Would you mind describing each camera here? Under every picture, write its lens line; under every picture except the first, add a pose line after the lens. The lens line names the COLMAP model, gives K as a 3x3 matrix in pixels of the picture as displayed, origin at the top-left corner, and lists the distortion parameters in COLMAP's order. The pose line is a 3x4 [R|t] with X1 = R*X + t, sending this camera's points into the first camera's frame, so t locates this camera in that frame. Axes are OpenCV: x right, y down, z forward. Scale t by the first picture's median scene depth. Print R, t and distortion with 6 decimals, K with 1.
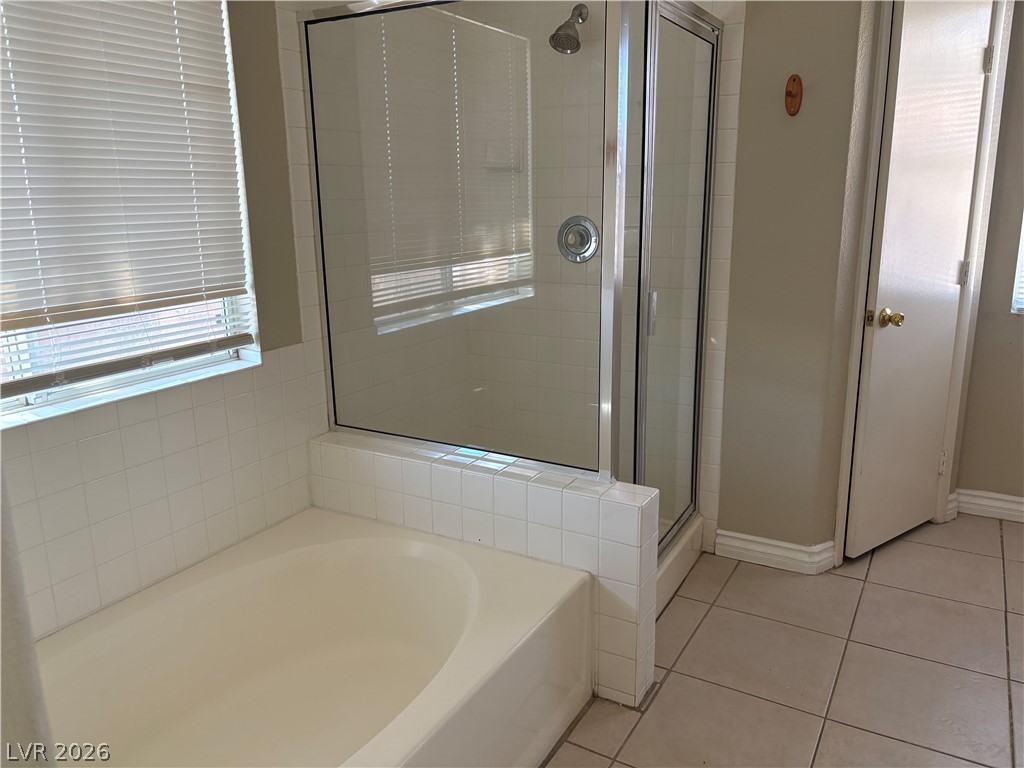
lens RADIAL K [[777.7, 0, 510.5], [0, 777.7, 370.8], [0, 0, 1]] dist [0.051381, -0.096072]
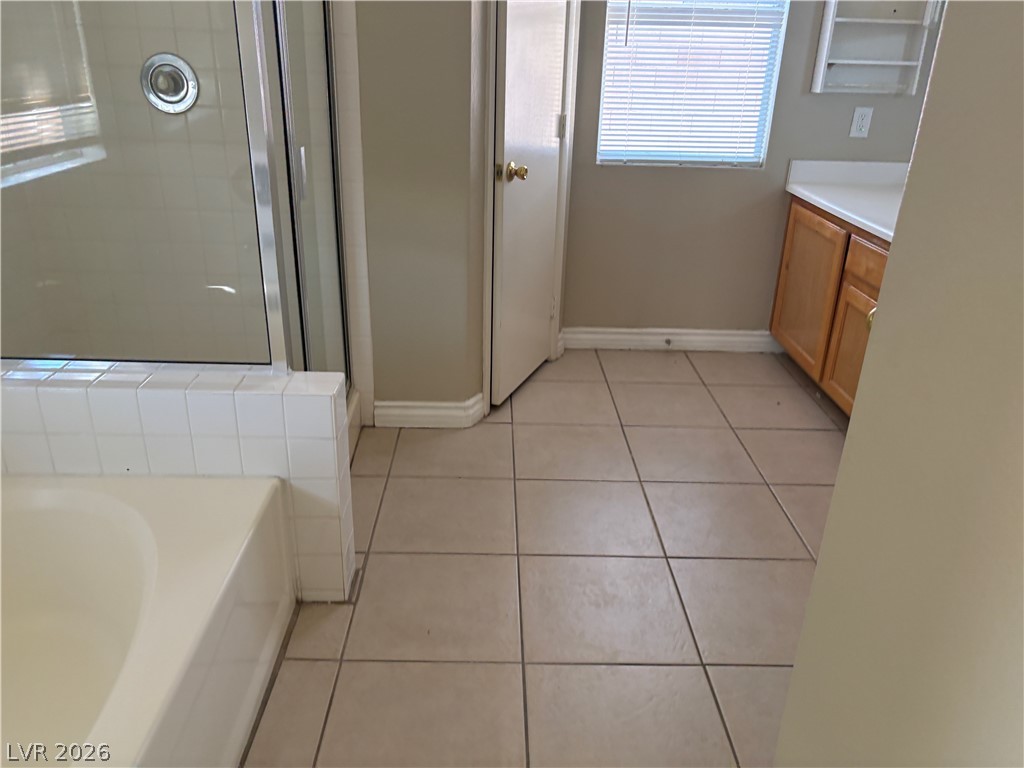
lens RADIAL K [[774.0, 0, 512.0], [0, 774.0, 384.0], [0, 0, 1]] dist [0.061674, -0.092876]
pose [[0.845643, -0.171112, 0.505578, -0.079199], [0.076369, 0.976263, 0.202677, -0.002537], [-0.528258, -0.132782, 0.838637, 0.103350]]
